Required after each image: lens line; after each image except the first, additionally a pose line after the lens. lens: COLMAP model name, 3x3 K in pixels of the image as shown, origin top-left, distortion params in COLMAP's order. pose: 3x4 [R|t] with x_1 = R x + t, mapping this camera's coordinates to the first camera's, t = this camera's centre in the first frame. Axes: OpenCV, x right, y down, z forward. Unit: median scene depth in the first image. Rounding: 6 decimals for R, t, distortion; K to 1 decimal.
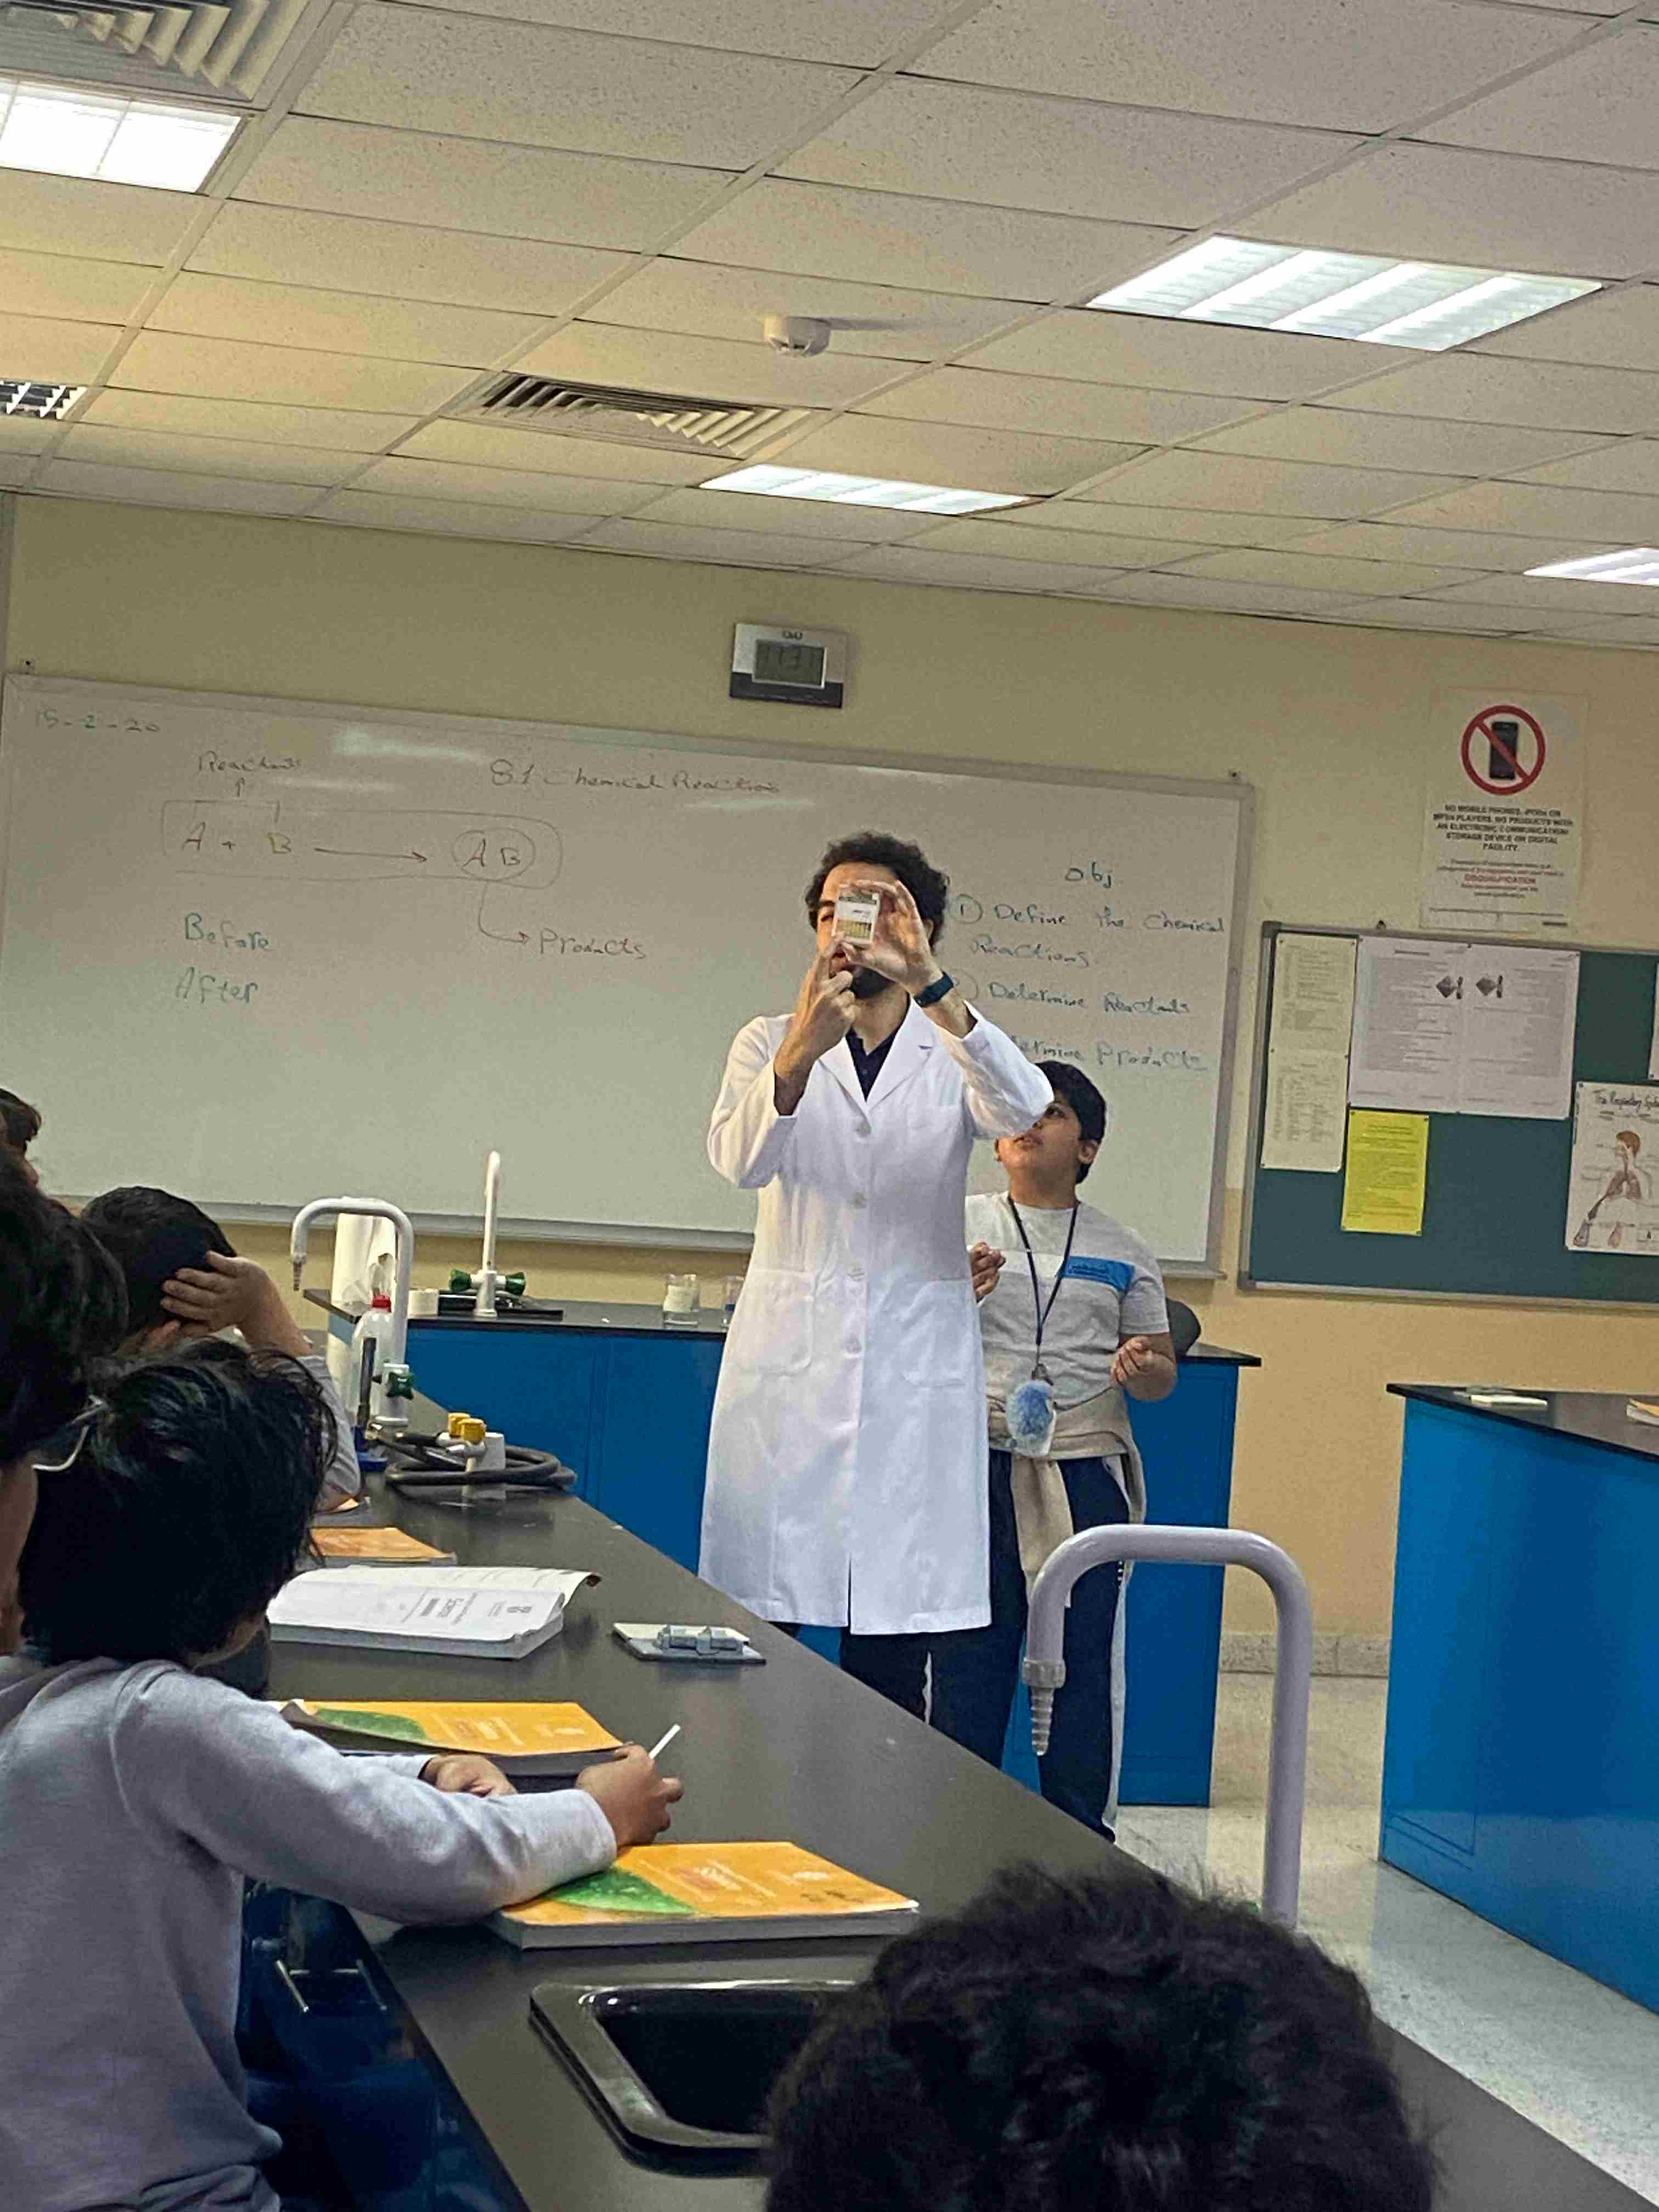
lens RADIAL K [[4088.1, 0, 817.1], [0, 4088.1, 1095.5], [0, 0, 1]] dist [0.156890, 0.000000]
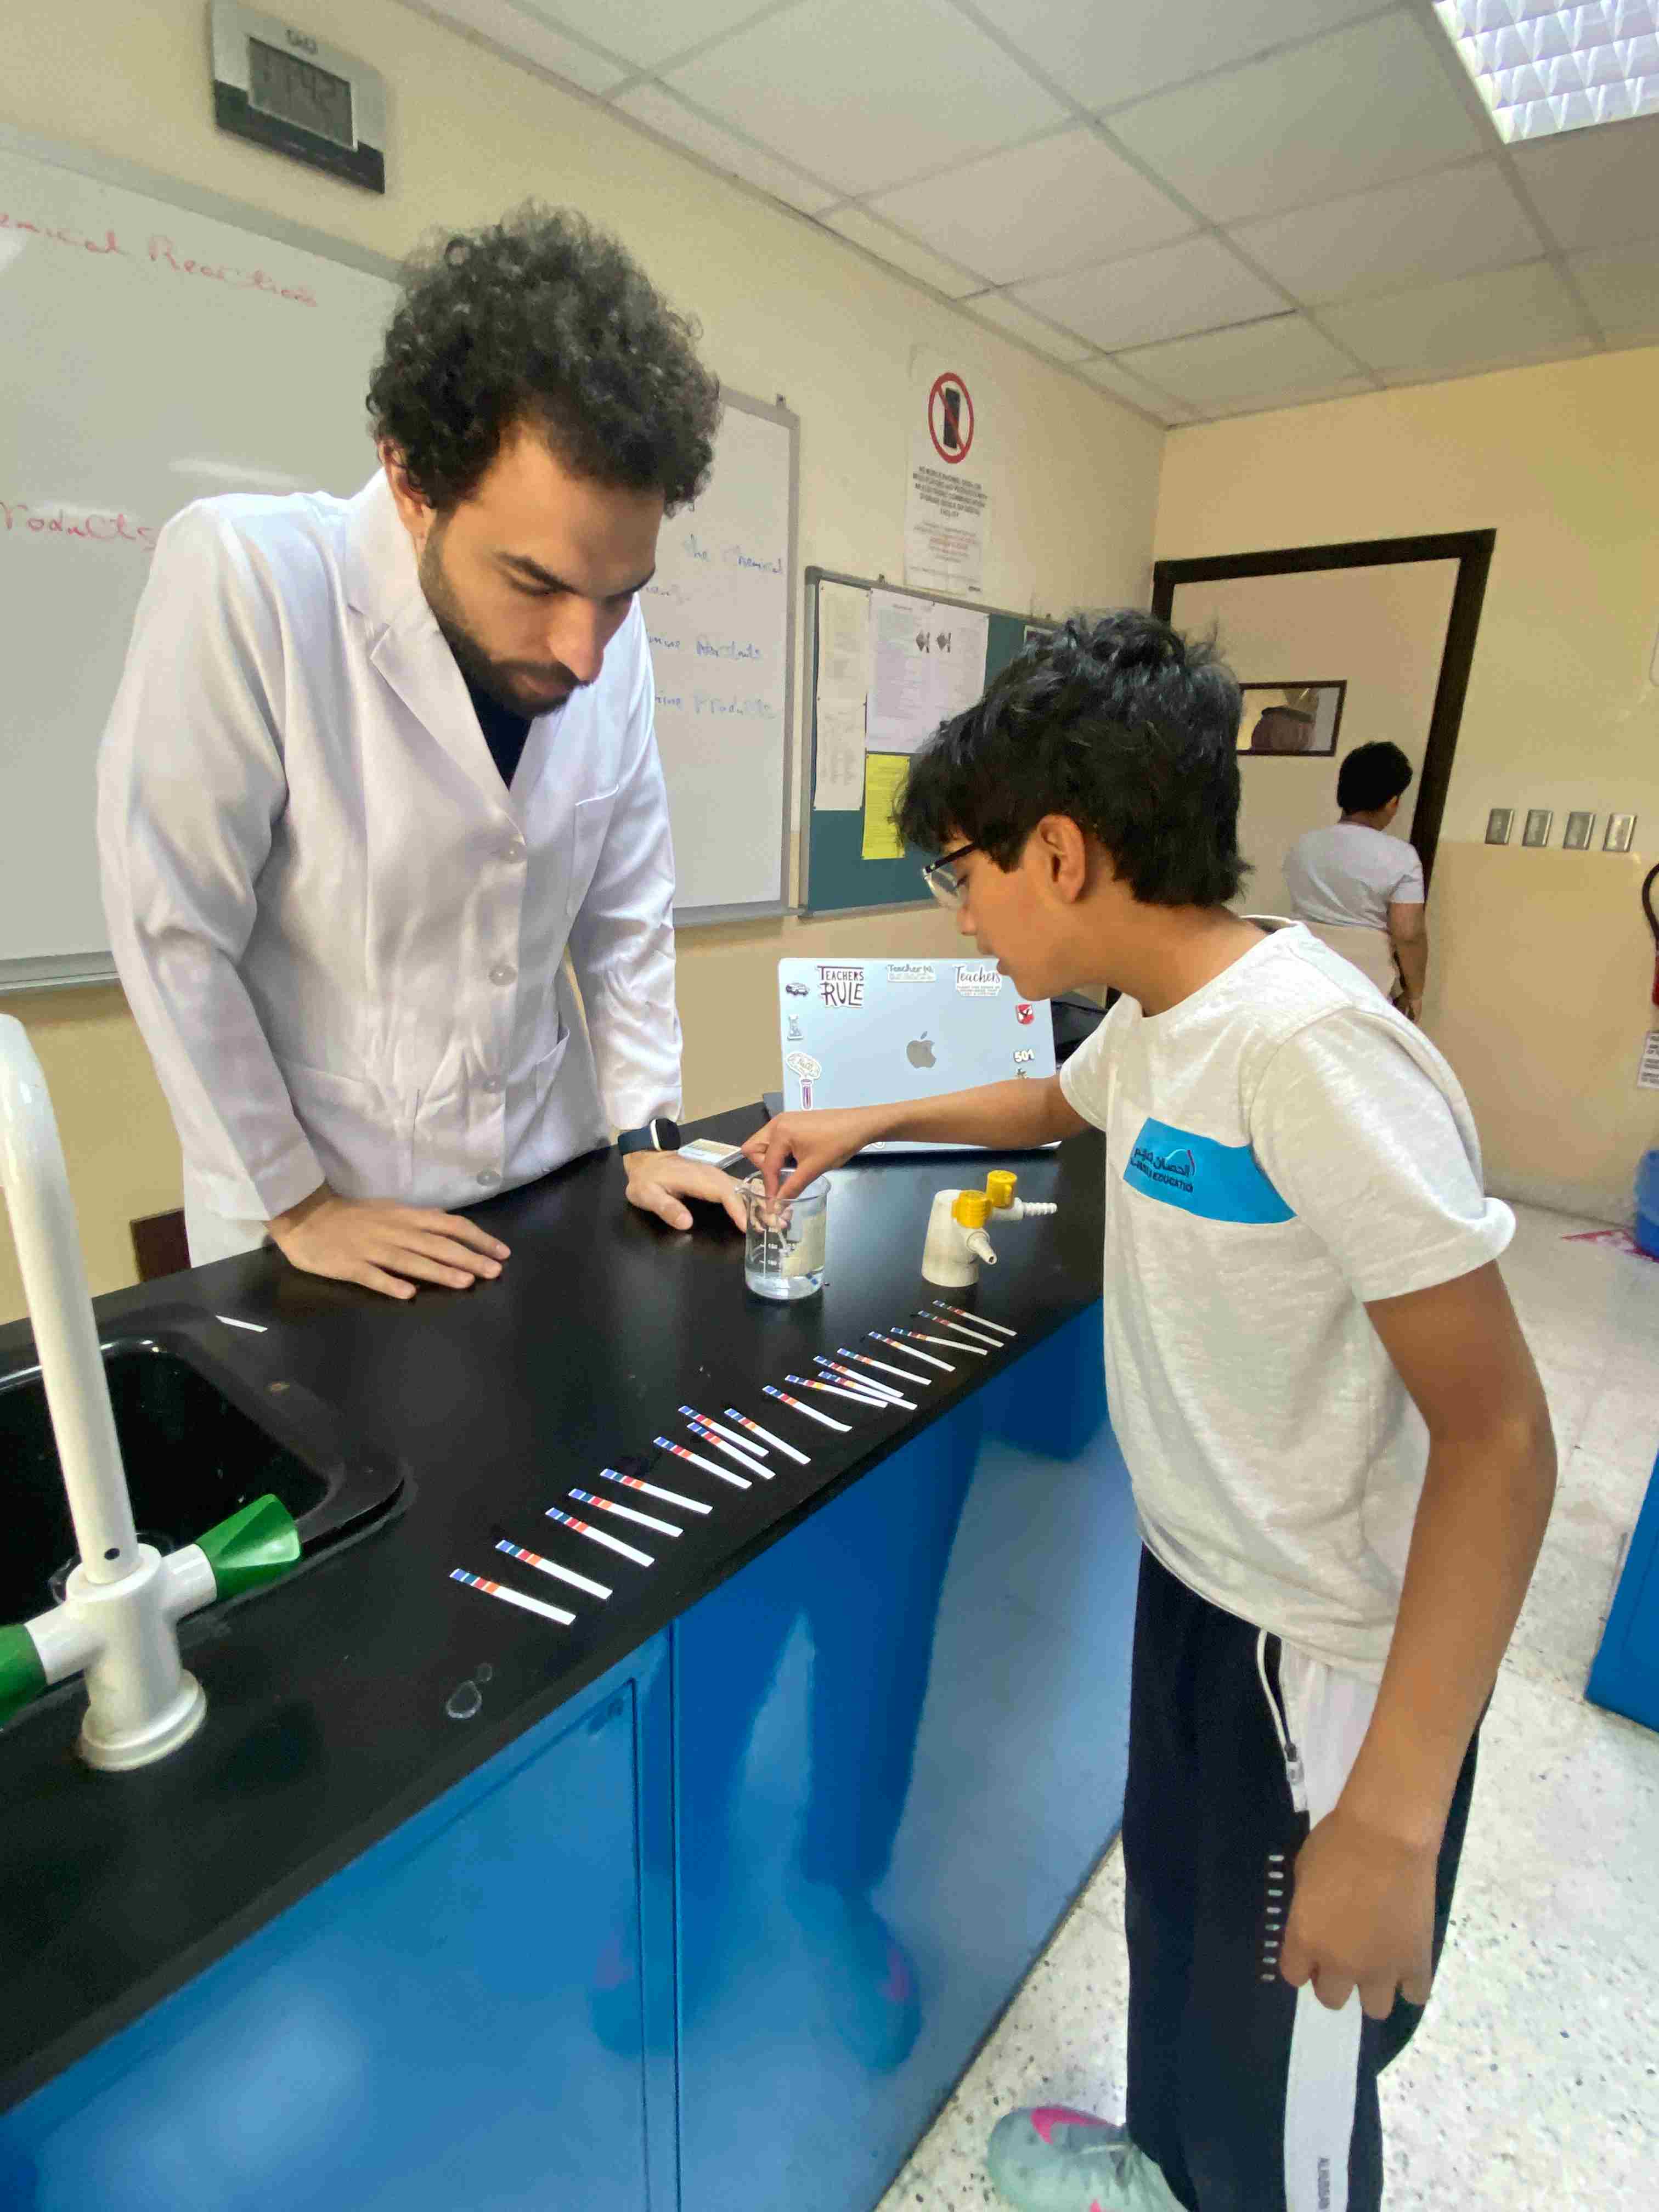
lens RADIAL K [[1090.7, 0, 833.3], [0, 1090.7, 1102.6], [0, 0, 1]] dist [0.007068, -0.014771]
pose [[0.824907, -0.205847, 0.526455, -0.059988], [0.034793, 0.948061, 0.316181, -0.000638], [-0.564196, -0.242503, 0.789224, 0.736999]]
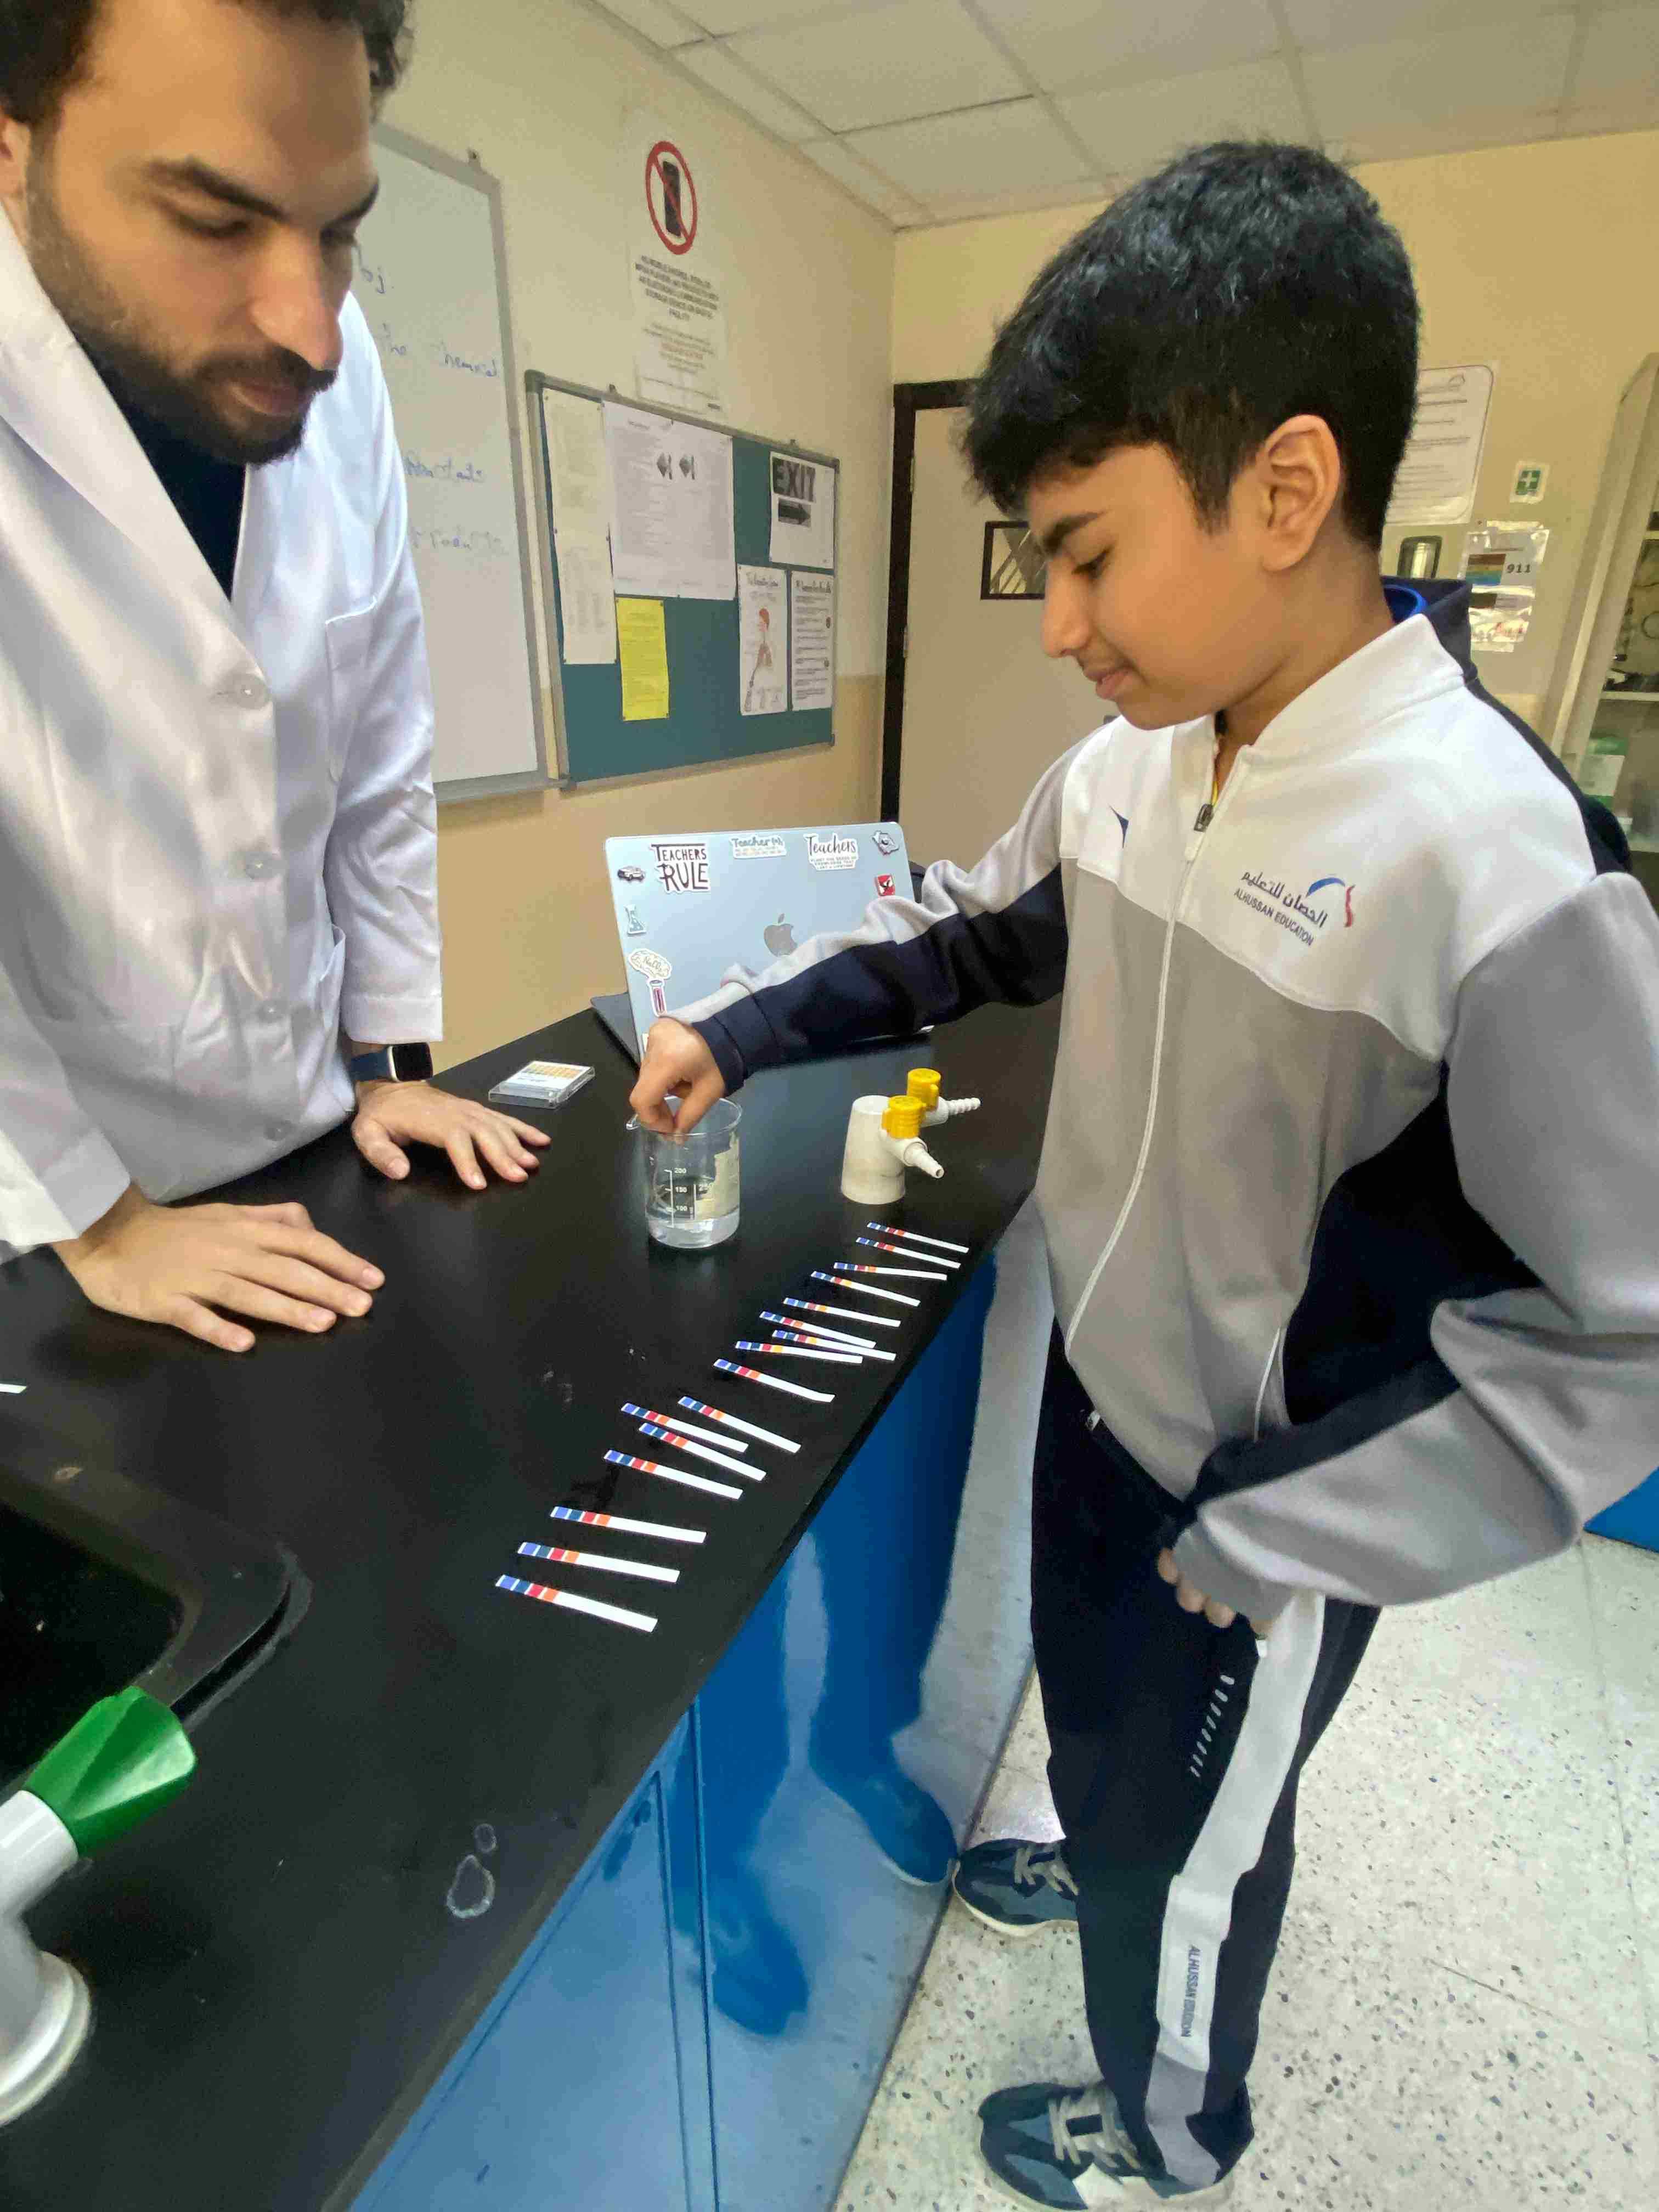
lens RADIAL K [[1090.7, 0, 840.8], [0, 1090.7, 1105.3], [0, 0, 1]] dist [0.007068, -0.014771]
pose [[0.660464, -0.350394, 0.664086, -0.060185], [0.039992, 0.899598, 0.434884, 0.001196], [-0.749792, -0.260667, 0.608166, 0.754864]]
